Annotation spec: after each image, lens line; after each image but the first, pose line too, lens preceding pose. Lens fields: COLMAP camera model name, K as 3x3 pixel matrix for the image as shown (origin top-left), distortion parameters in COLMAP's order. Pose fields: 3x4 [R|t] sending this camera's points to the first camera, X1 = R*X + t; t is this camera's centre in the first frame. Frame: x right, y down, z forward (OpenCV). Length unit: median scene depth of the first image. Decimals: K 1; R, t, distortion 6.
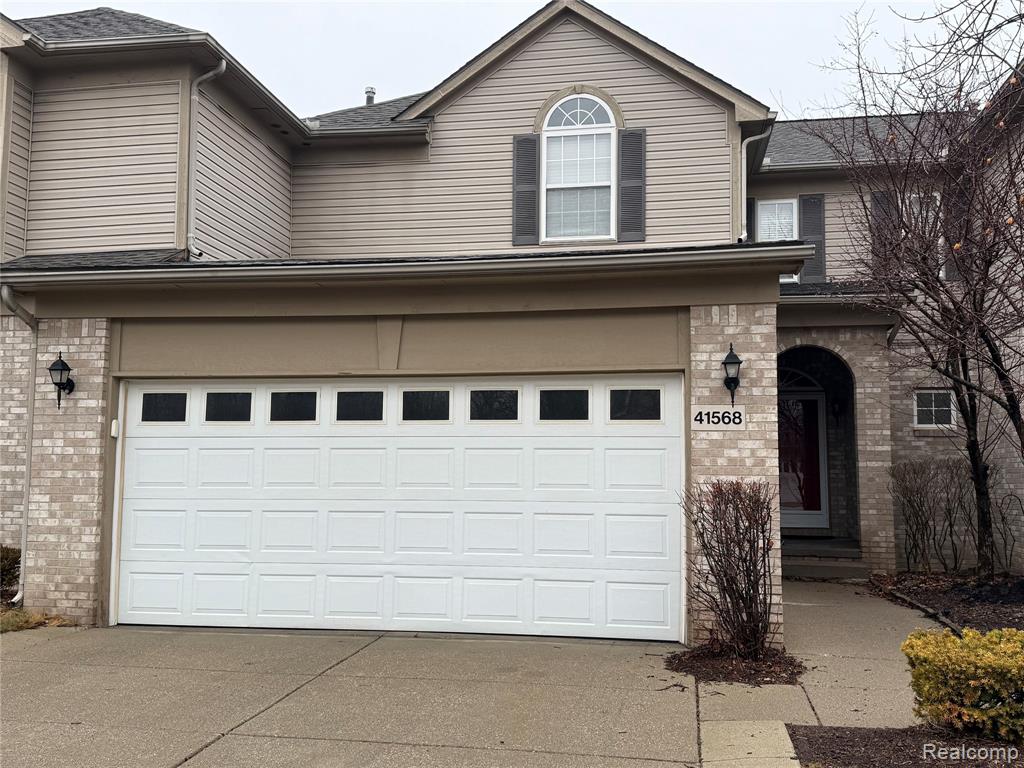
lens RADIAL K [[979.7, 0, 510.9], [0, 979.7, 381.9], [0, 0, 1]] dist [0.032673, 0.000000]
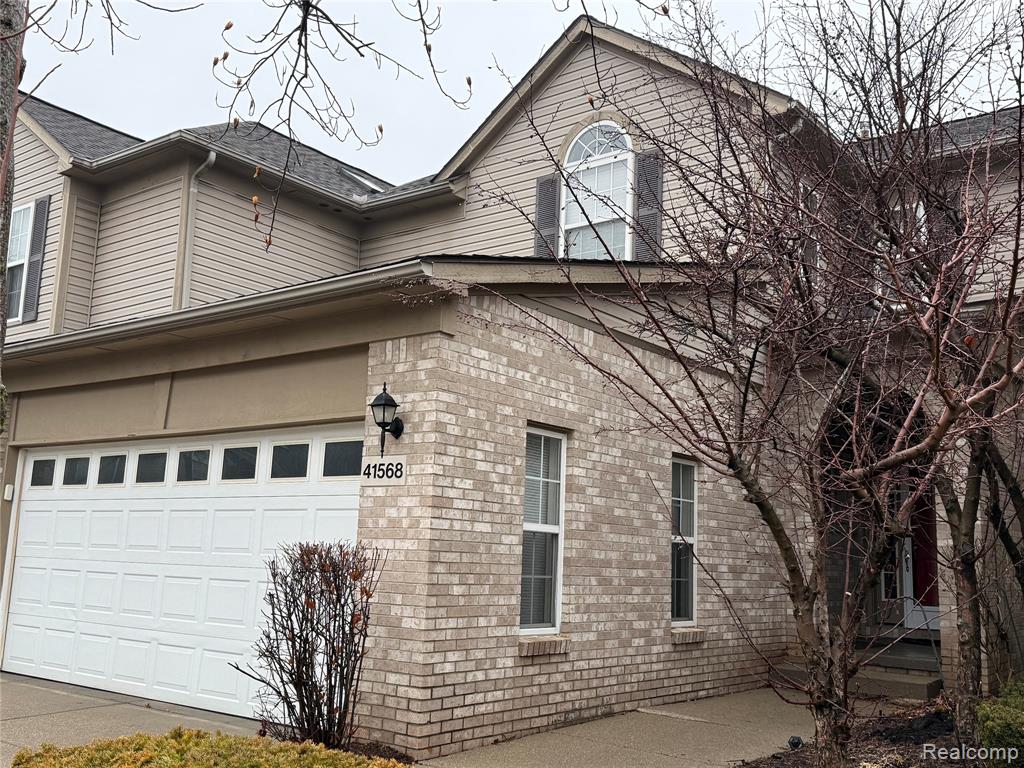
lens RADIAL K [[1005.6, 0, 511.9], [0, 1005.6, 387.6], [0, 0, 1]] dist [0.068138, 0.000000]
pose [[0.880909, -0.055301, -0.470044, 0.688489], [0.020460, 0.996671, -0.078916, 0.034101], [0.472843, 0.059901, 0.879108, 0.265988]]
